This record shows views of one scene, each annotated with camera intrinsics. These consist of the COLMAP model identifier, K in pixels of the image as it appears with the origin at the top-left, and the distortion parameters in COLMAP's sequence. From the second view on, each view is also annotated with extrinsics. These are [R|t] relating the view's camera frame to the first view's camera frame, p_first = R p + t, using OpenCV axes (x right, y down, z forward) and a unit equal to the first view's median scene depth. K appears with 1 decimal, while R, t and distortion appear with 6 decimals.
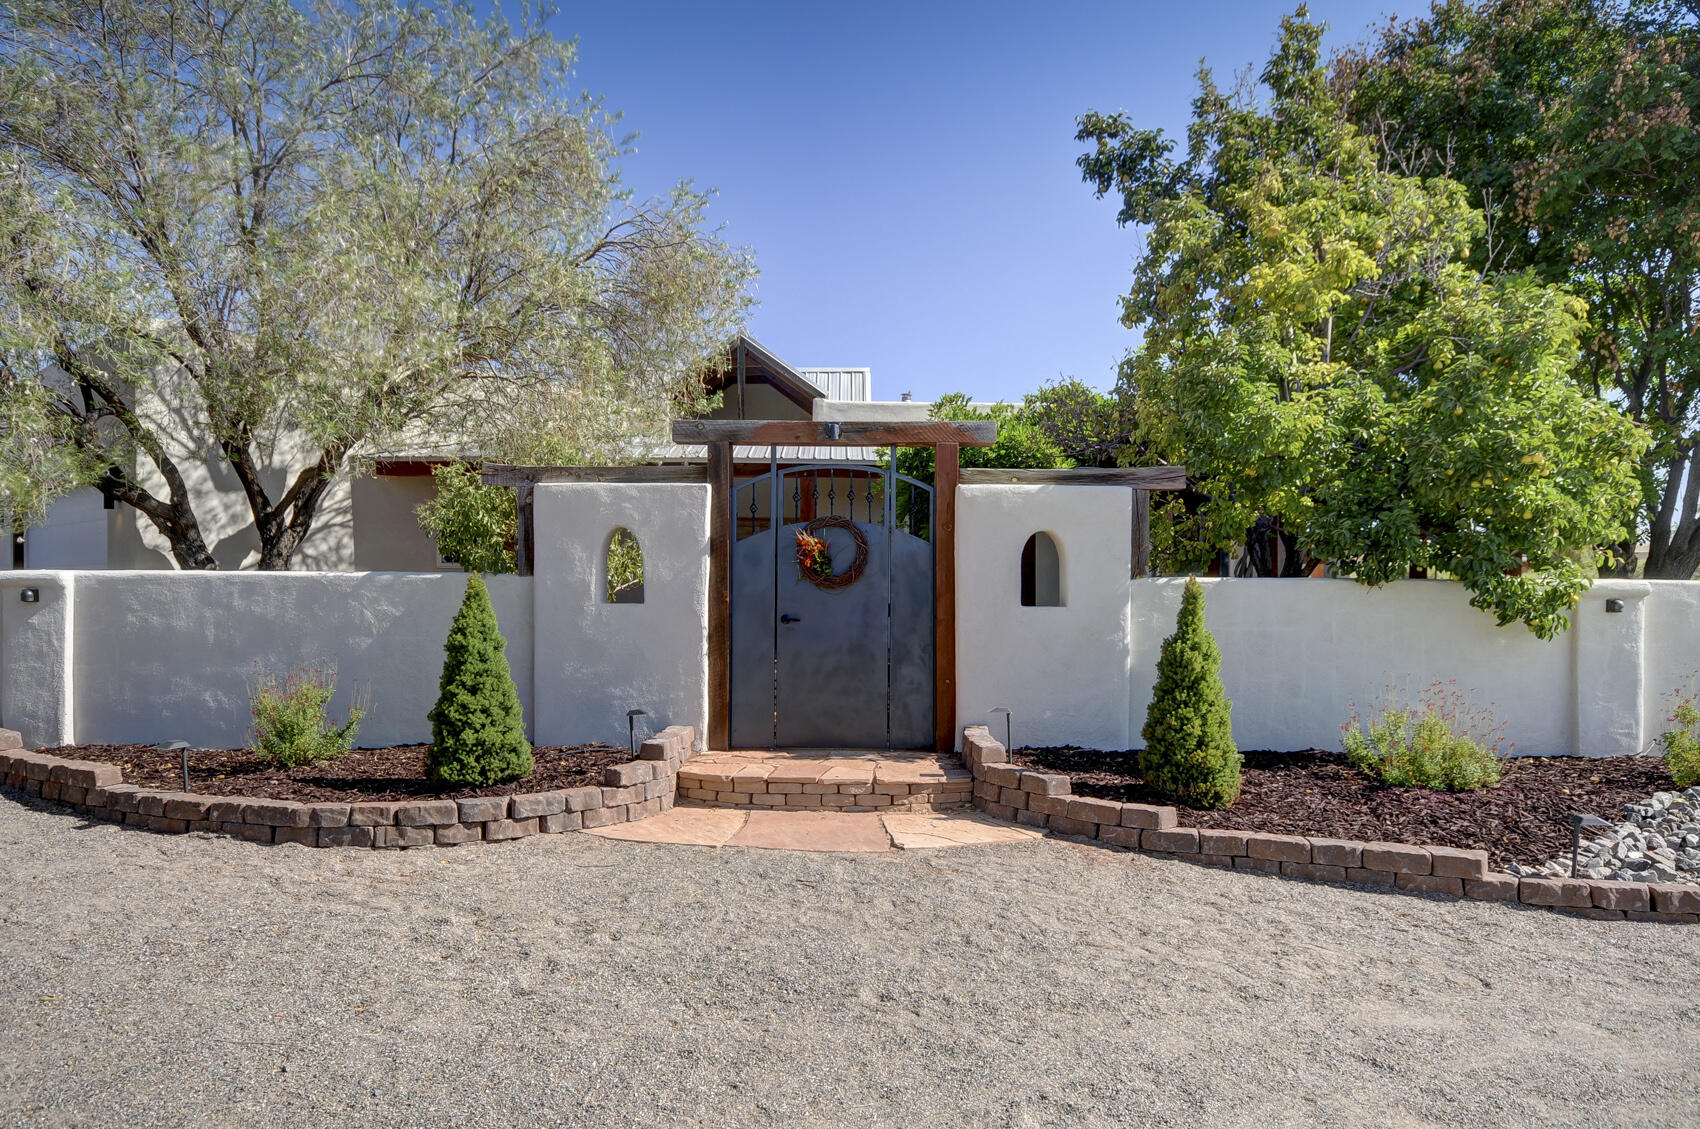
lens RADIAL K [[1021.8, 0, 843.5], [0, 1021.8, 604.5], [0, 0, 1]] dist [0.005270, 0.002148]
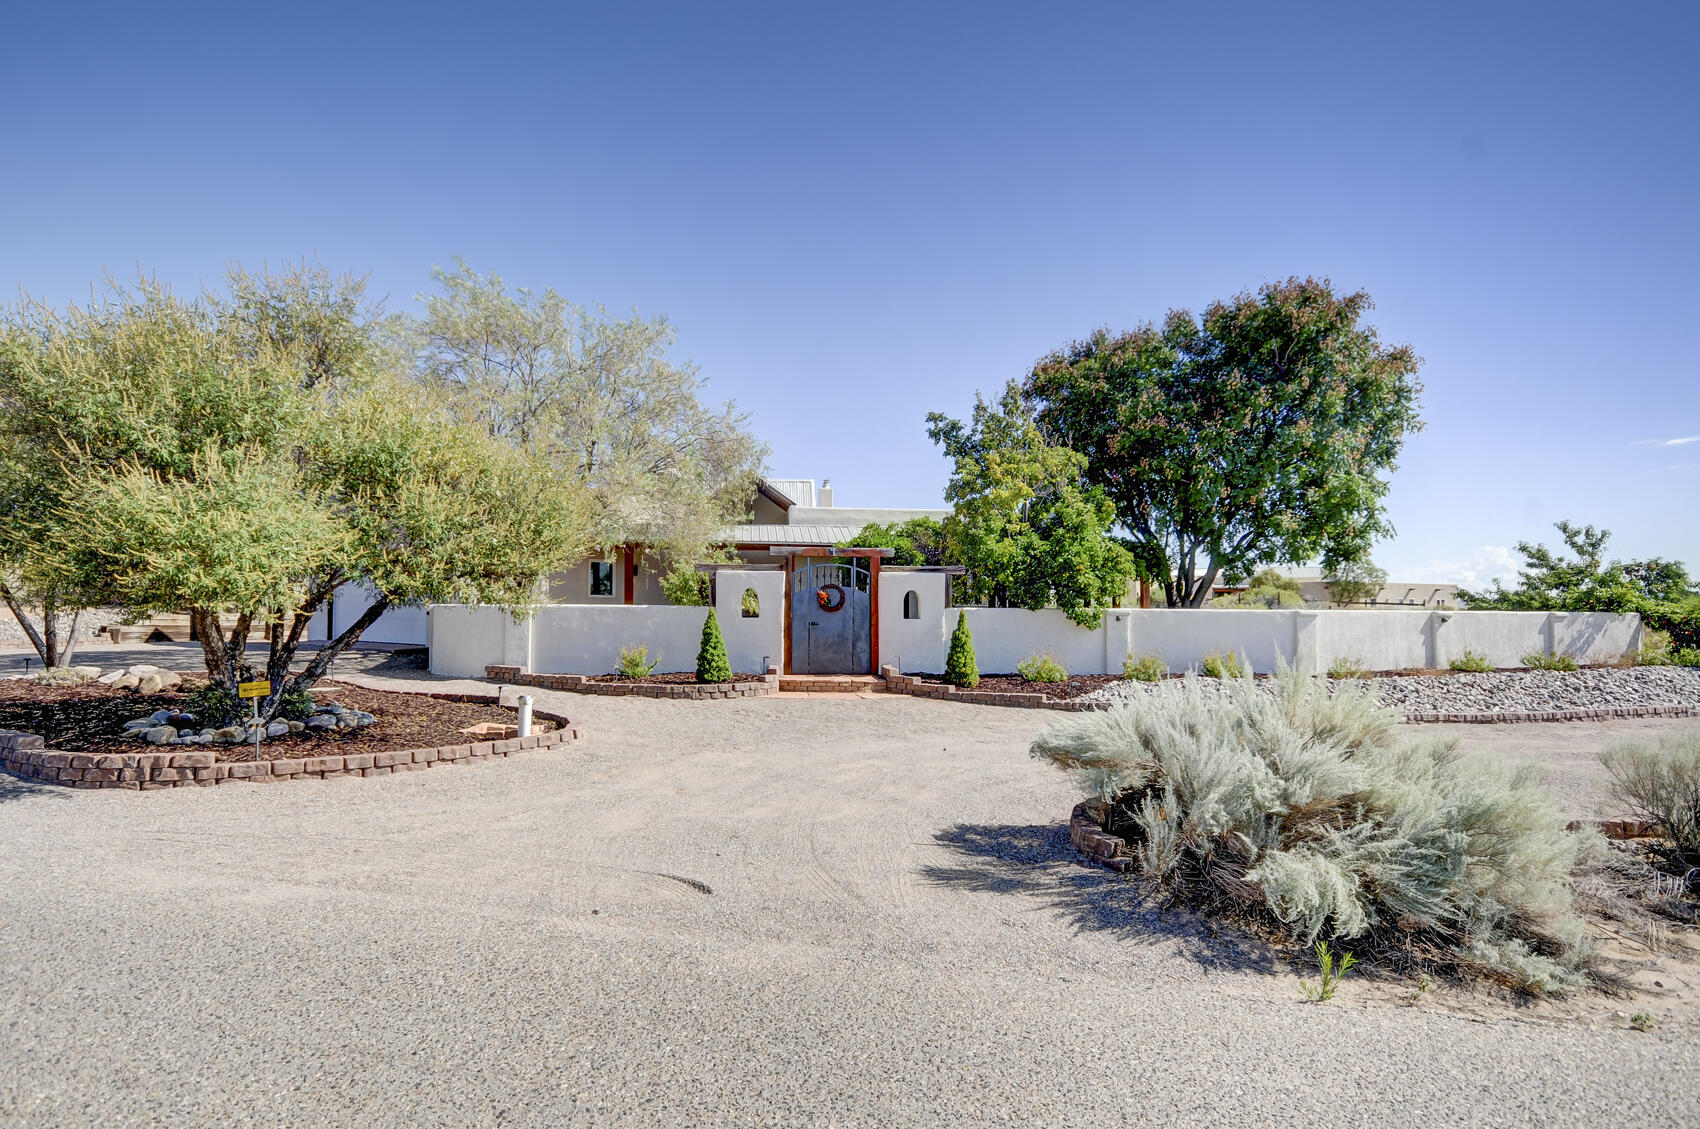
lens RADIAL K [[927.8, 0, 850.0], [0, 927.8, 564.5], [0, 0, 1]] dist [-0.002020, -0.000073]
pose [[0.993086, 0.006537, 0.117209, -0.241304], [0.000298, 0.998305, -0.058203, 0.000928], [-0.117390, 0.057836, 0.991400, -1.343361]]
